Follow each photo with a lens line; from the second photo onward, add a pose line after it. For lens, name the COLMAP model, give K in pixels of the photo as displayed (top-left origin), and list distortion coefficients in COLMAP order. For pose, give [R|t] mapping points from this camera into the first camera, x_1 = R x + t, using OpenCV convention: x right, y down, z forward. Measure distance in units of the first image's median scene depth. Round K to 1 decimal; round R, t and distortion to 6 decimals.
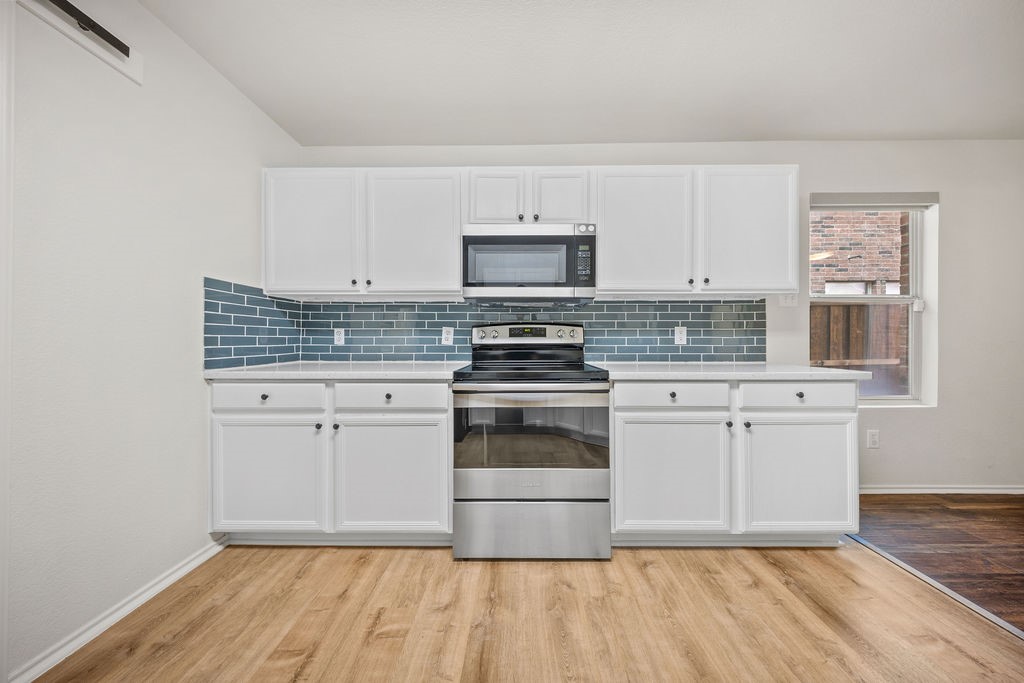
lens RADIAL K [[300.3, 0, 516.3], [0, 300.3, 342.9], [0, 0, 1]] dist [-0.001759, -0.000065]
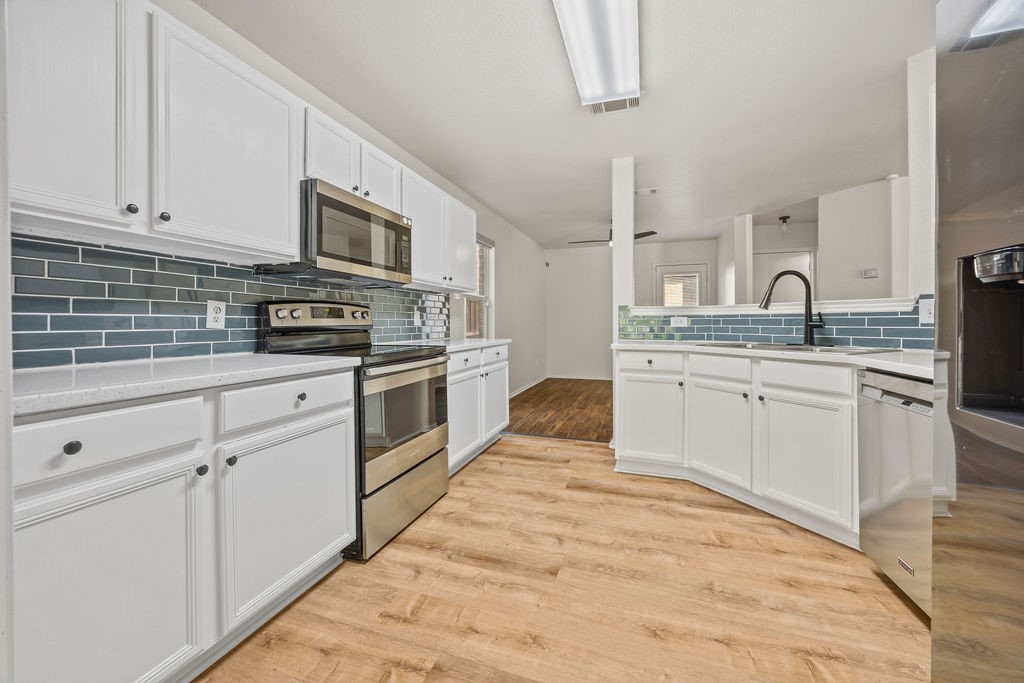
lens RADIAL K [[393.0, 0, 515.7], [0, 393.0, 333.2], [0, 0, 1]] dist [-0.000818, 0.000003]
pose [[0.307668, -0.024864, 0.951169, -1.136808], [0.006940, 0.999691, 0.023888, 0.000452], [-0.951469, -0.000748, 0.307745, 0.188696]]
